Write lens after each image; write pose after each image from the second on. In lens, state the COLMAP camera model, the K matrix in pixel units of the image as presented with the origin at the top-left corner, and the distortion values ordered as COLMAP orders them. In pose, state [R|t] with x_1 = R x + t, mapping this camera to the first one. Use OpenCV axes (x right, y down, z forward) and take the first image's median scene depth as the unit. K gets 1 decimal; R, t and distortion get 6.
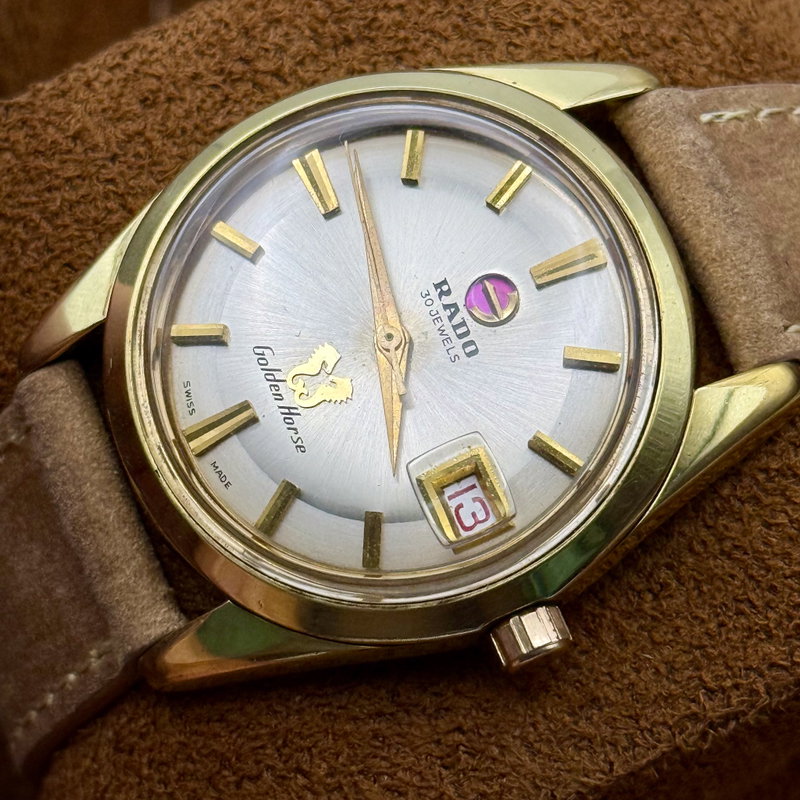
lens RADIAL K [[3243.4, 0, 400.0], [0, 3243.4, 400.0], [0, 0, 1]] dist [0.268567, -2.593954]
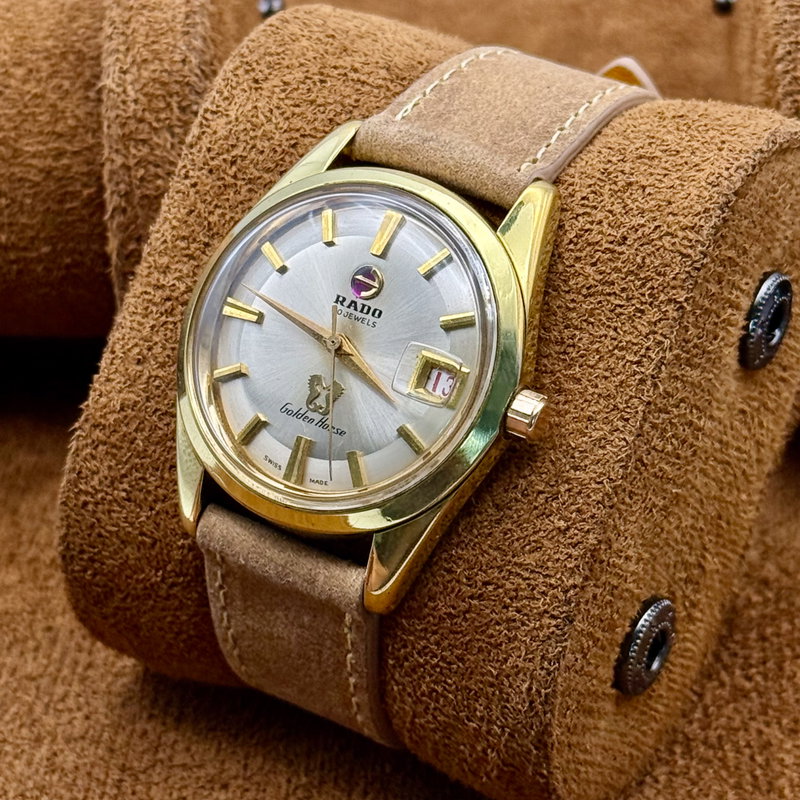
lens RADIAL K [[2811.5, 0, 400.0], [0, 2811.5, 400.0], [0, 0, 1]] dist [0.113149, 3.708657]
pose [[0.720035, -0.693761, -0.015641, 0.021806], [0.681641, 0.711321, -0.171430, 0.254933], [0.130057, 0.112774, 0.985072, -0.339533]]
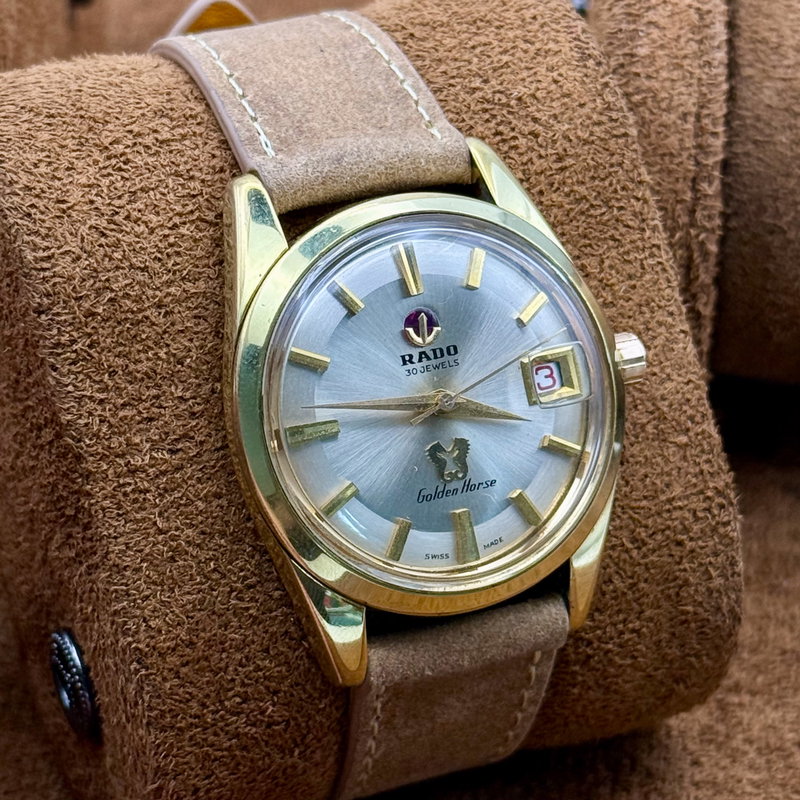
lens RADIAL K [[2811.5, 0, 400.0], [0, 2811.5, 400.0], [0, 0, 1]] dist [0.113149, 3.708657]
pose [[0.132258, -0.961904, 0.239267, -0.292611], [0.797639, 0.246586, 0.550425, -0.696586], [-0.588456, 0.118051, 0.799865, 0.039362]]
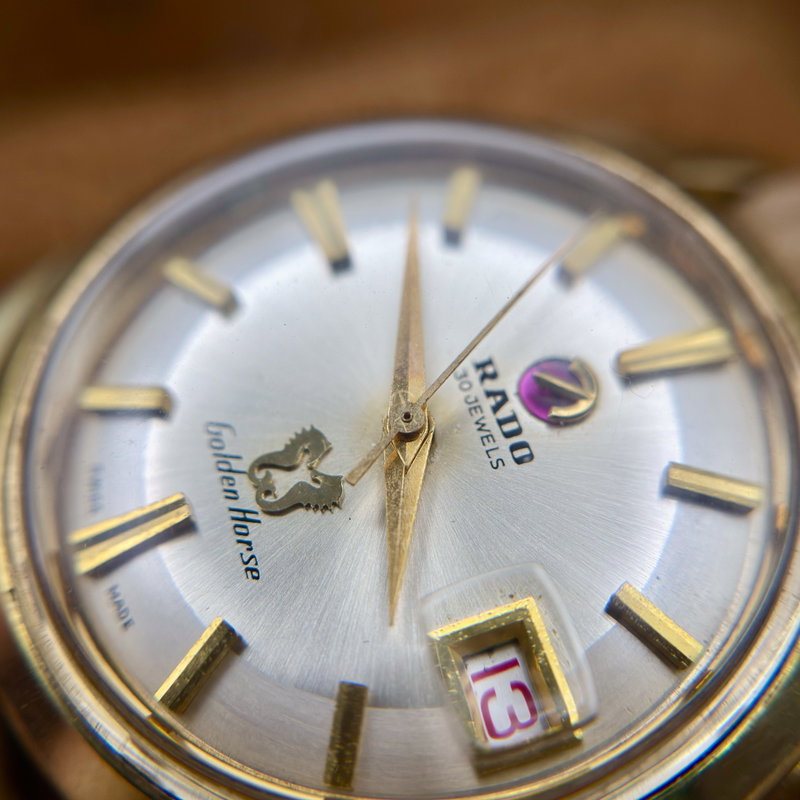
lens RADIAL K [[1257.9, 0, 400.0], [0, 1257.9, 400.0], [0, 0, 1]] dist [0.646412, 0.071109]
pose [[0.993273, 0.114117, 0.019640, -0.010184], [-0.105685, 0.962730, -0.248962, 0.042295], [-0.047318, 0.245211, 0.968314, 0.736719]]
